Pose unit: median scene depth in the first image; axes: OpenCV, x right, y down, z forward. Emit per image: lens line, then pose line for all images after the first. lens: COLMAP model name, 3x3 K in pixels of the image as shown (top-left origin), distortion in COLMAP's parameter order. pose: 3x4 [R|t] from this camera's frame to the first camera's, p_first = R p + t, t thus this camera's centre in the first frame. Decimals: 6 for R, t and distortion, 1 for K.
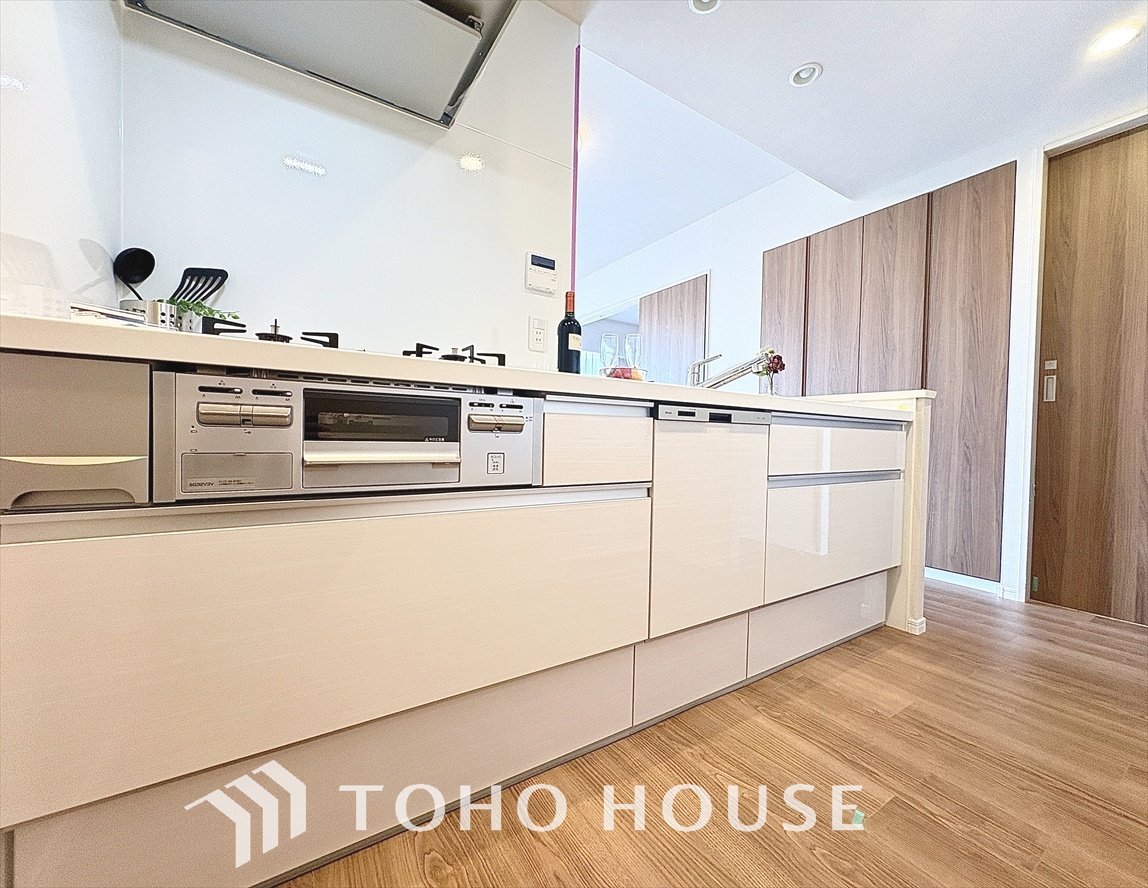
lens RADIAL K [[460.1, 0, 584.8], [0, 460.1, 445.8], [0, 0, 1]] dist [-0.001342, -0.000376]
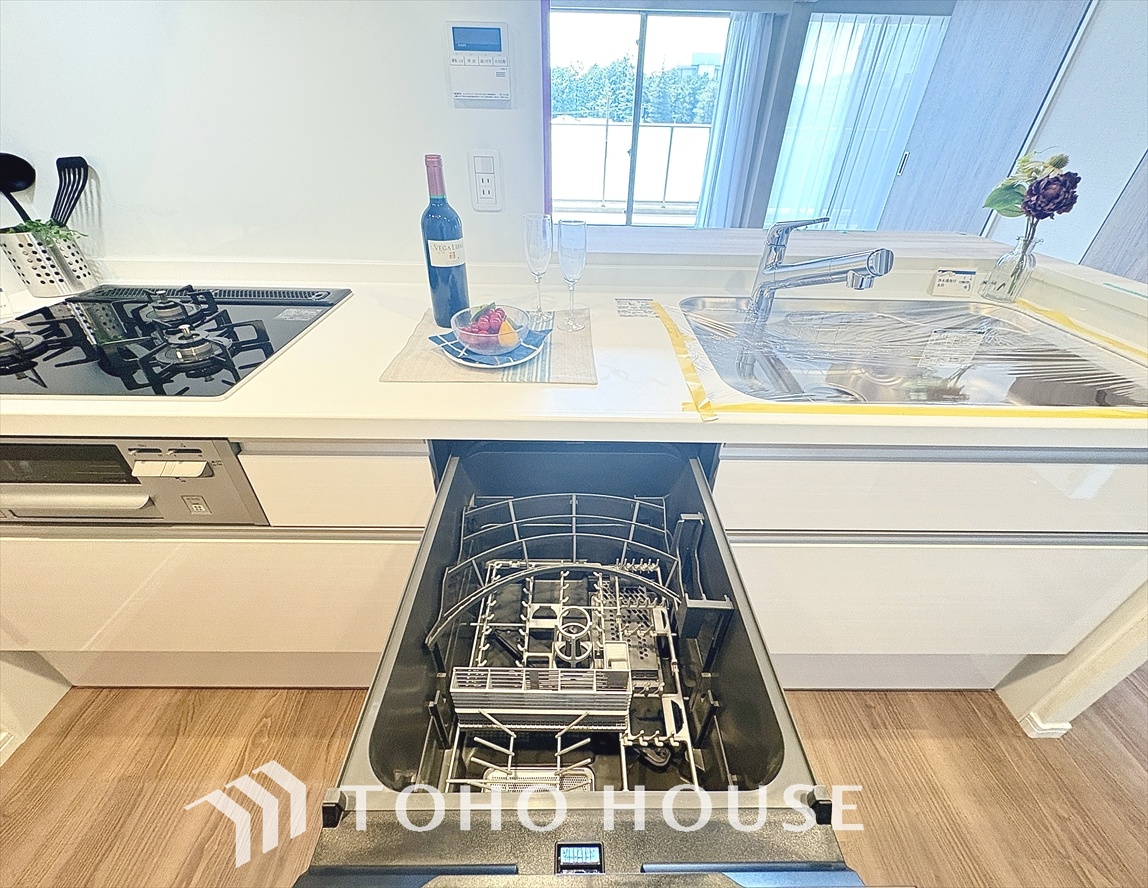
lens RADIAL K [[466.5, 0, 586.6], [0, 466.5, 439.0], [0, 0, 1]] dist [-0.003895, -0.000590]
pose [[0.830836, 0.325543, -0.451367, 0.503001], [-0.023265, 0.830666, 0.556284, -0.368479], [0.556030, -0.451680, 0.697721, 0.547335]]
